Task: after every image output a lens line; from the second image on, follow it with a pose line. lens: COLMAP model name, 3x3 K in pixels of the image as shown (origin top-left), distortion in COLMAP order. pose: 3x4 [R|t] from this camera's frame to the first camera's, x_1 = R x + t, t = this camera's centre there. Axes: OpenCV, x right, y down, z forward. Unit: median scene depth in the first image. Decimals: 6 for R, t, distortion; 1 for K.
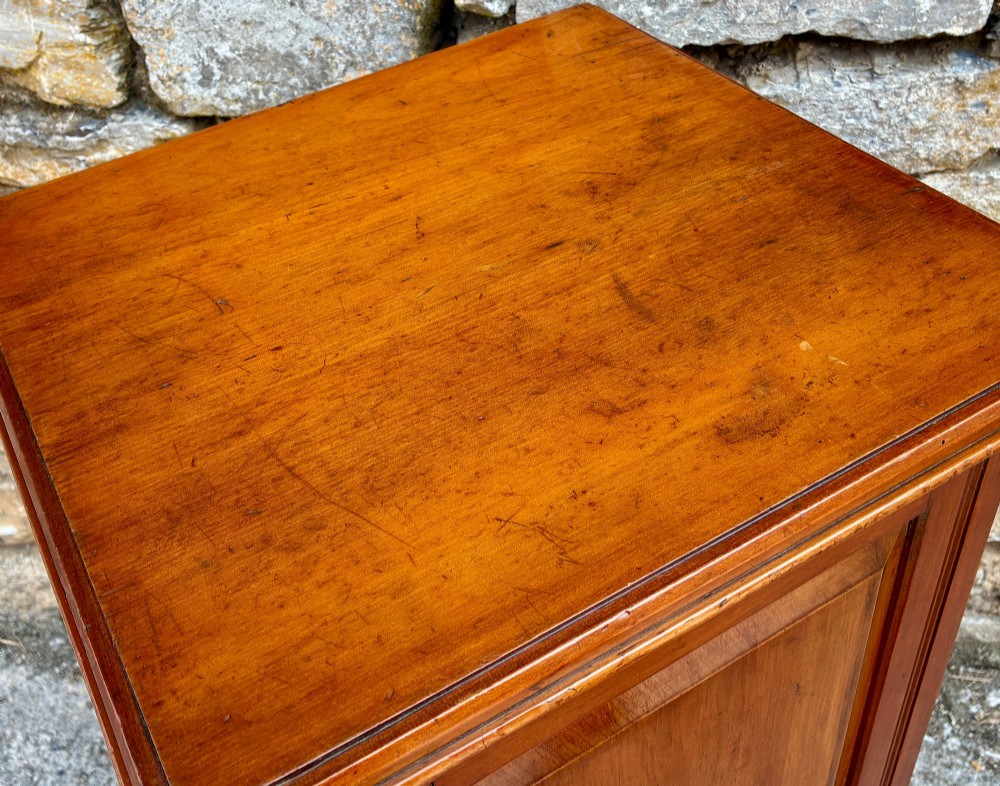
lens RADIAL K [[1134.3, 0, 475.1], [0, 1134.3, 378.1], [0, 0, 1]] dist [0.007938, 0.025437]
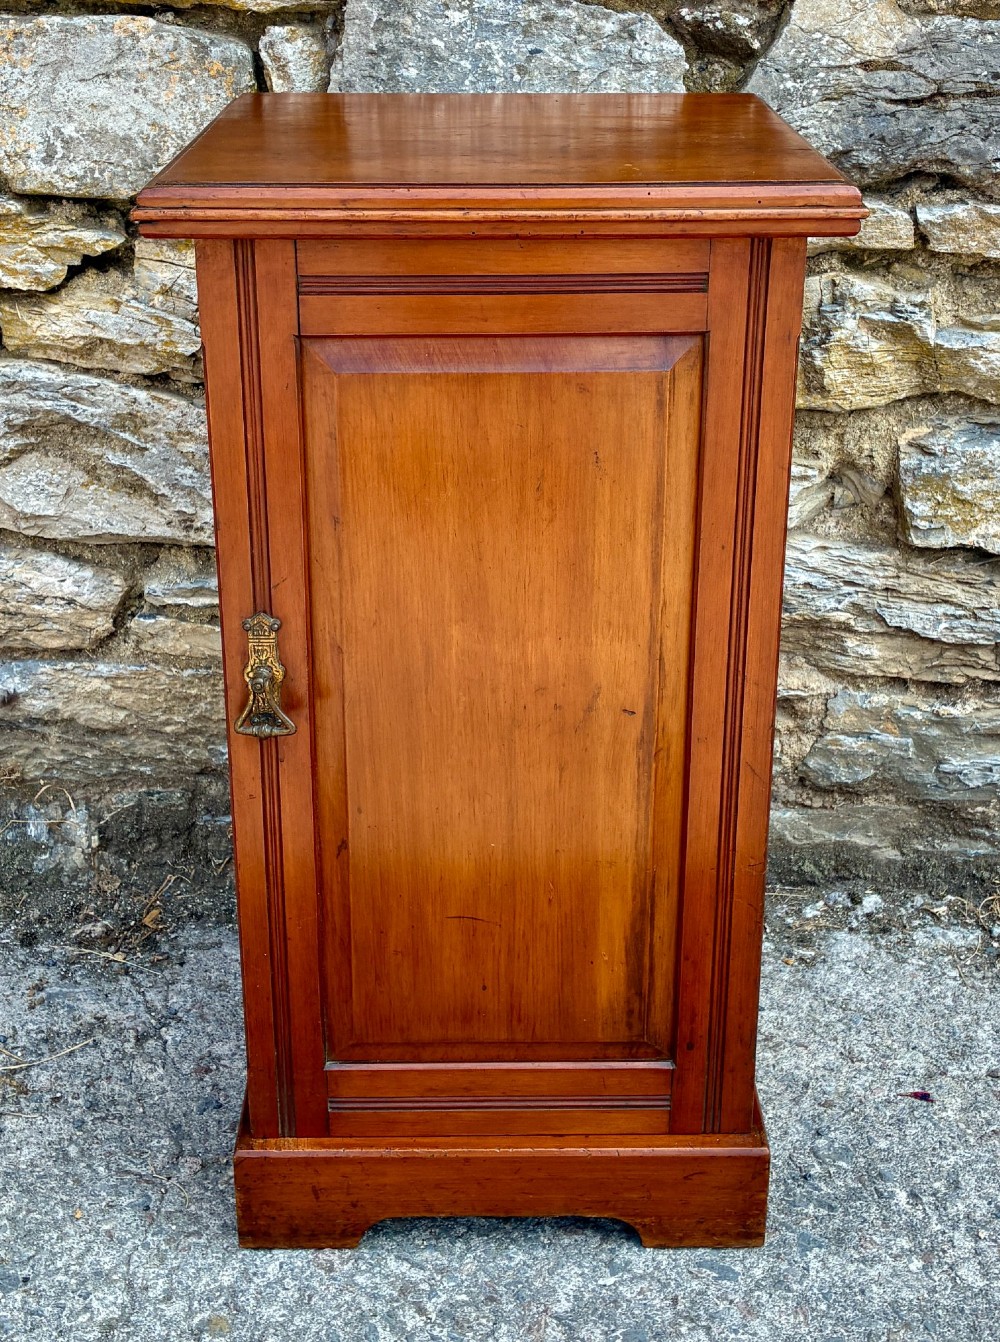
lens RADIAL K [[1771.9, 0, 499.3], [0, 1771.9, 541.3], [0, 0, 1]] dist [-0.002089, 0.052290]
pose [[0.988488, 0.048339, 0.143369, -0.026679], [0.002462, 0.942324, -0.334694, 0.697131], [-0.151279, 0.331194, 0.931356, -0.596799]]
